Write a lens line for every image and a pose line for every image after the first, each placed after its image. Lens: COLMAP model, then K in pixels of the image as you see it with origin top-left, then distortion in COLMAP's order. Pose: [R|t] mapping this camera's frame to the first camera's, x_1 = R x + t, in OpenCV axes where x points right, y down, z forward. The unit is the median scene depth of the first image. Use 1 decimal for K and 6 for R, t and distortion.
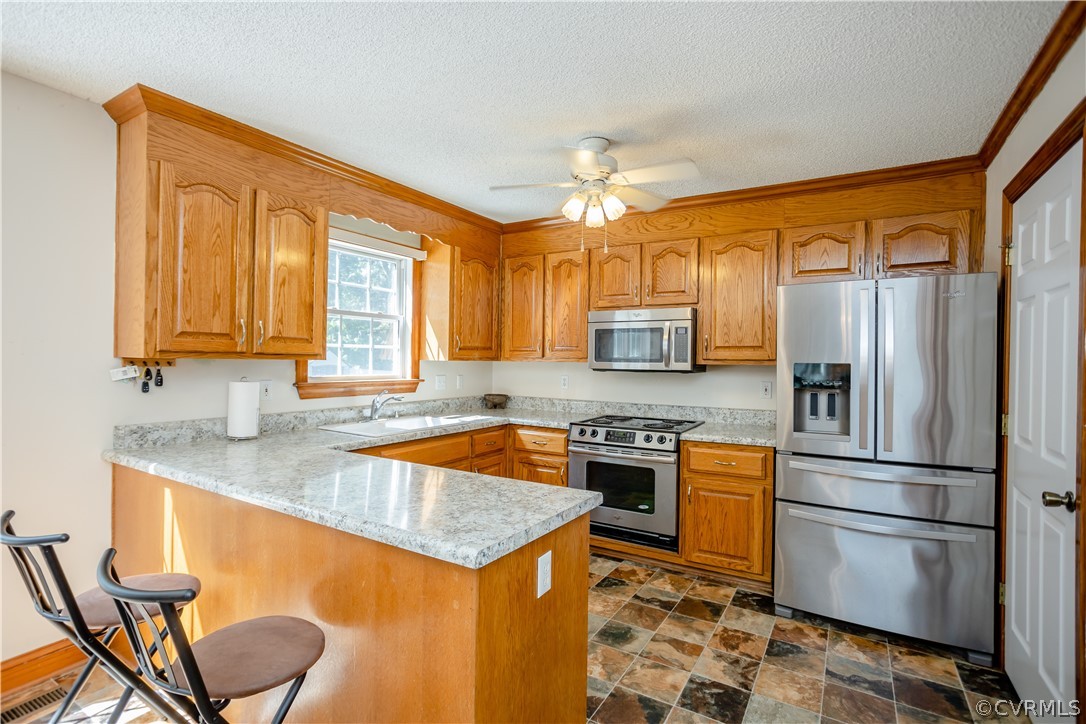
lens RADIAL K [[514.3, 0, 543.0], [0, 514.3, 359.6], [0, 0, 1]] dist [-0.031571, 0.011609]
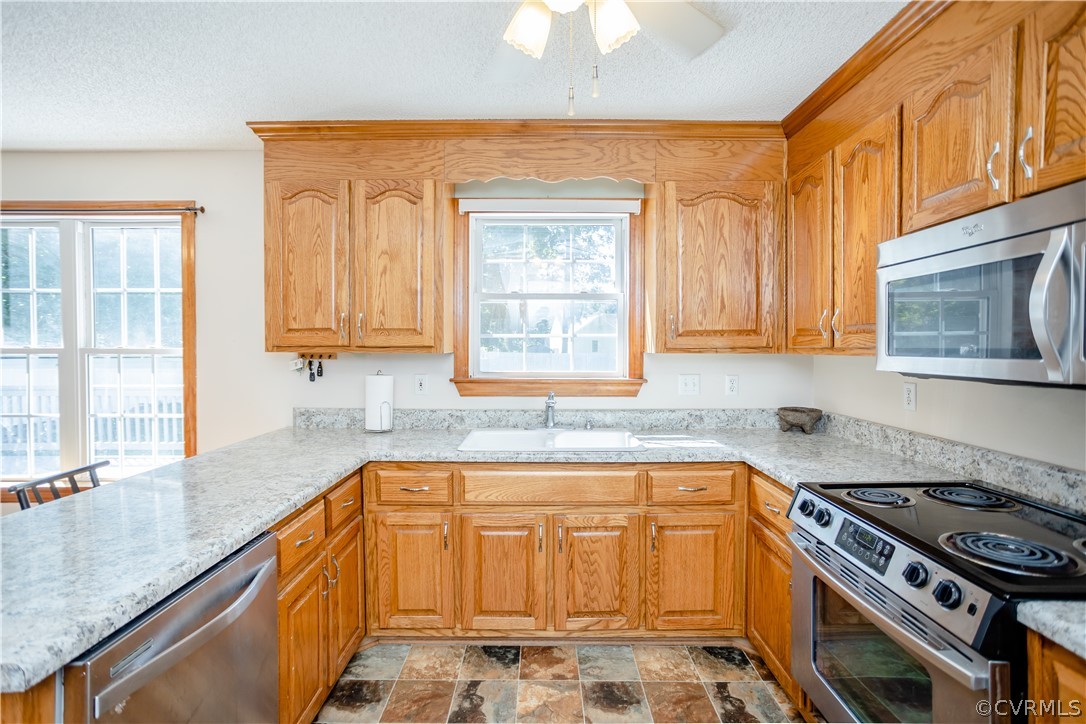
lens RADIAL K [[514.3, 0, 542.3], [0, 514.3, 356.1], [0, 0, 1]] dist [-0.031571, 0.011609]
pose [[0.519399, 0.001039, -0.854531, 0.415044], [0.004625, 0.999981, 0.004027, 0.003237], [0.854519, -0.006044, 0.519385, 0.690607]]
